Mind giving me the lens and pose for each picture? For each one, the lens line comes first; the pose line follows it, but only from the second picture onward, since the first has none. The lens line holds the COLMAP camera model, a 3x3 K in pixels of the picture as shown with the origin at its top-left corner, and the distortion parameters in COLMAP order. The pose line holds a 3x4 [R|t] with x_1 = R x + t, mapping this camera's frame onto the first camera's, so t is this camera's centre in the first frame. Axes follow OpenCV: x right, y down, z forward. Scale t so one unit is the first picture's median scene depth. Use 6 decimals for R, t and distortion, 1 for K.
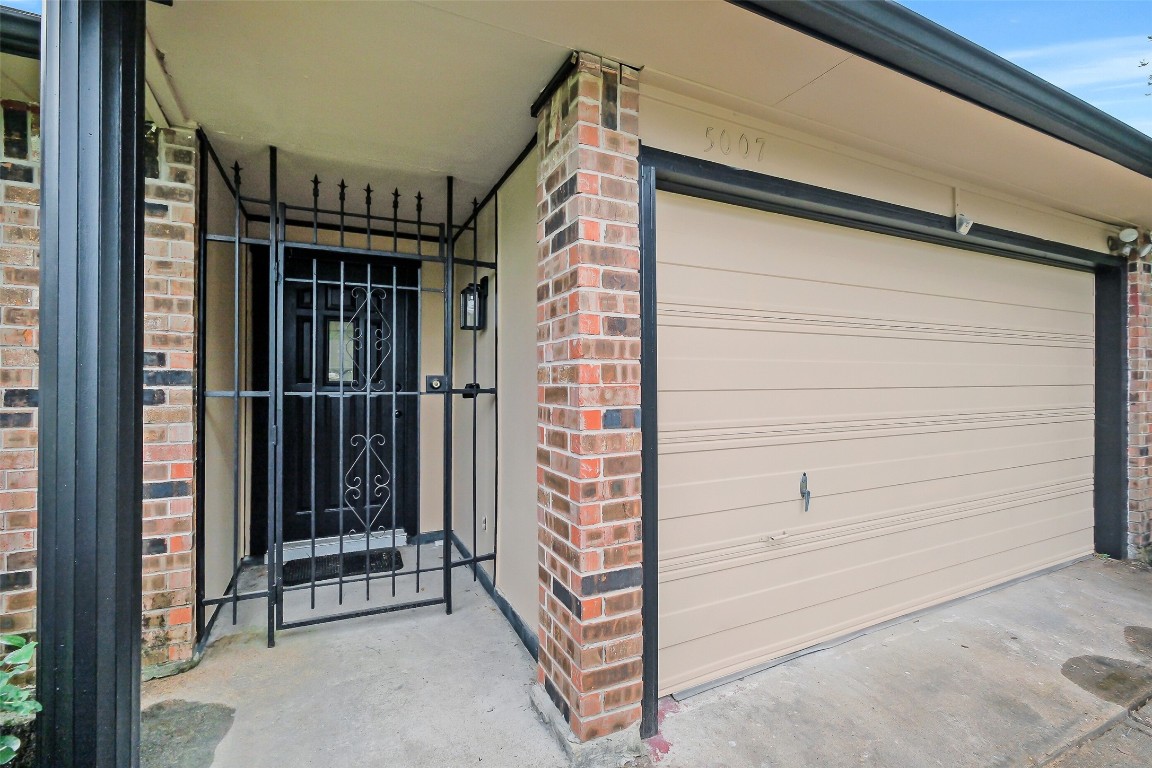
lens RADIAL K [[505.7, 0, 575.9], [0, 505.7, 381.2], [0, 0, 1]] dist [-0.000893, 0.000187]
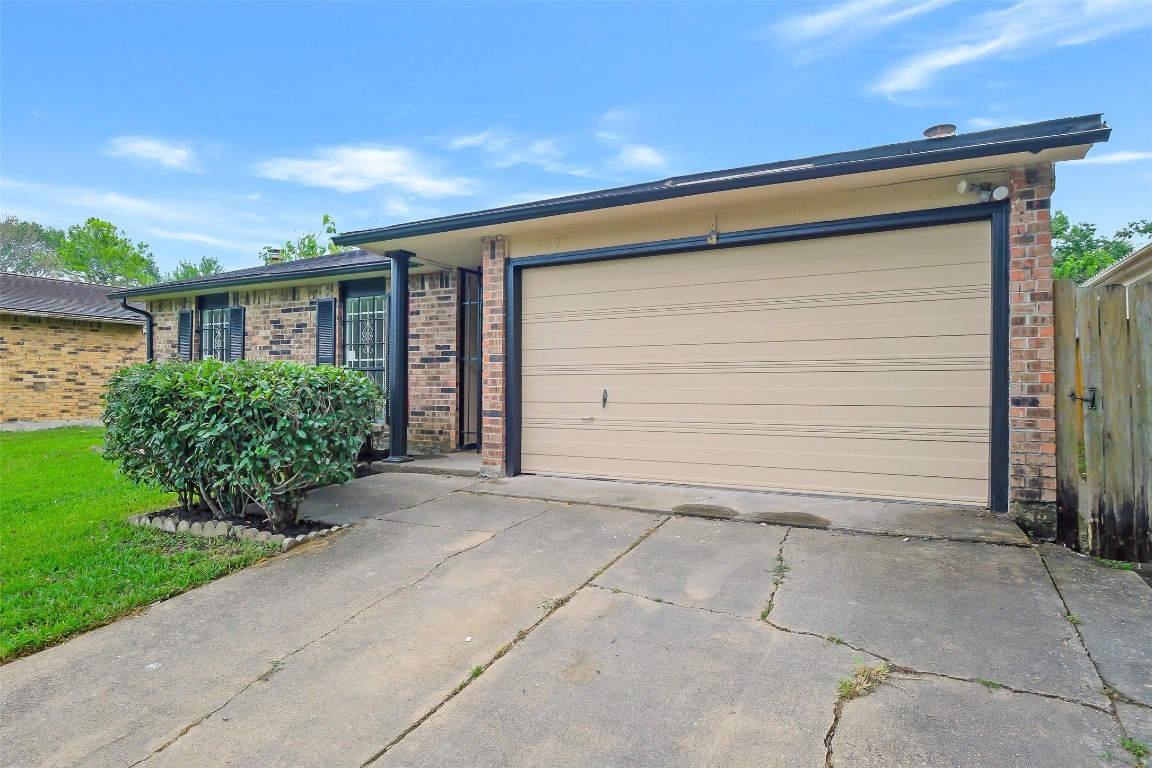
lens RADIAL K [[651.6, 0, 574.9], [0, 651.6, 385.4], [0, 0, 1]] dist [0.005342, -0.000591]
pose [[0.584149, -0.002371, -0.811643, 3.349904], [-0.002945, 0.999983, -0.005041, 0.243705], [0.811641, 0.005335, 0.584132, -0.801544]]
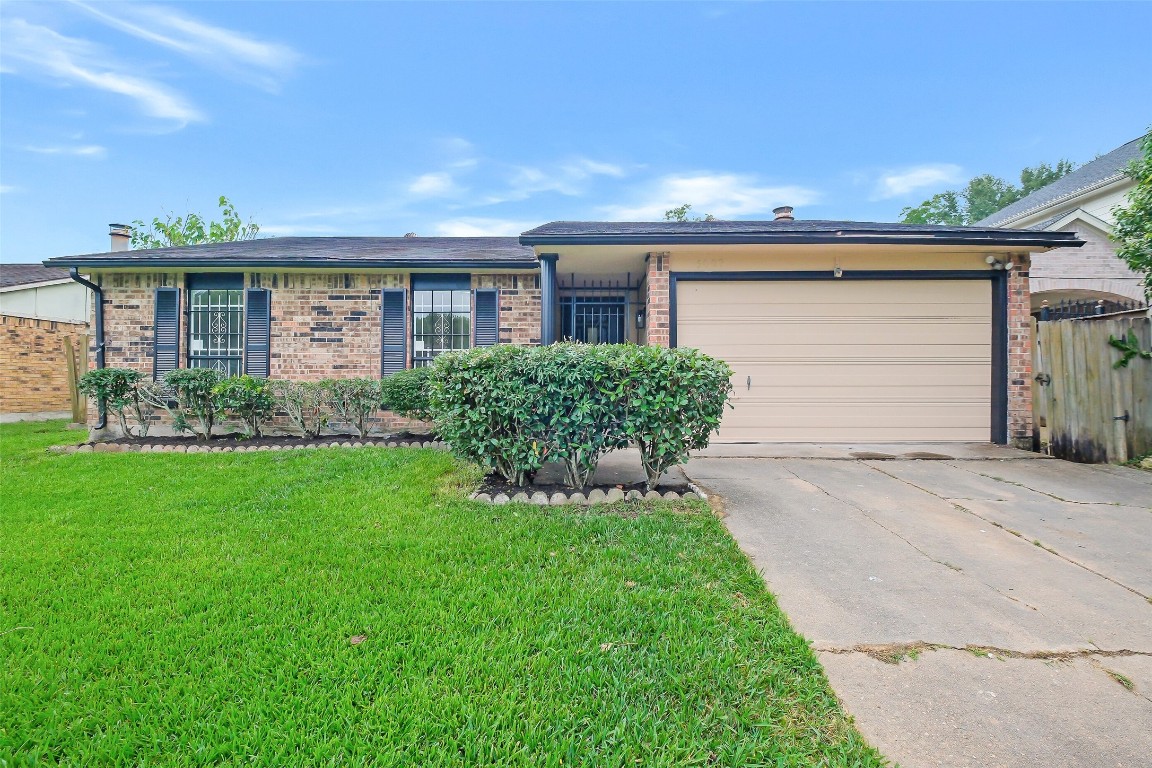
lens RADIAL K [[556.0, 0, 578.1], [0, 556.0, 382.3], [0, 0, 1]] dist [-0.004292, 0.000294]
pose [[0.894366, -0.002293, -0.447331, 1.302668], [-0.002115, 0.999954, -0.009354, 0.331865], [0.447332, 0.009312, 0.894320, -2.768560]]
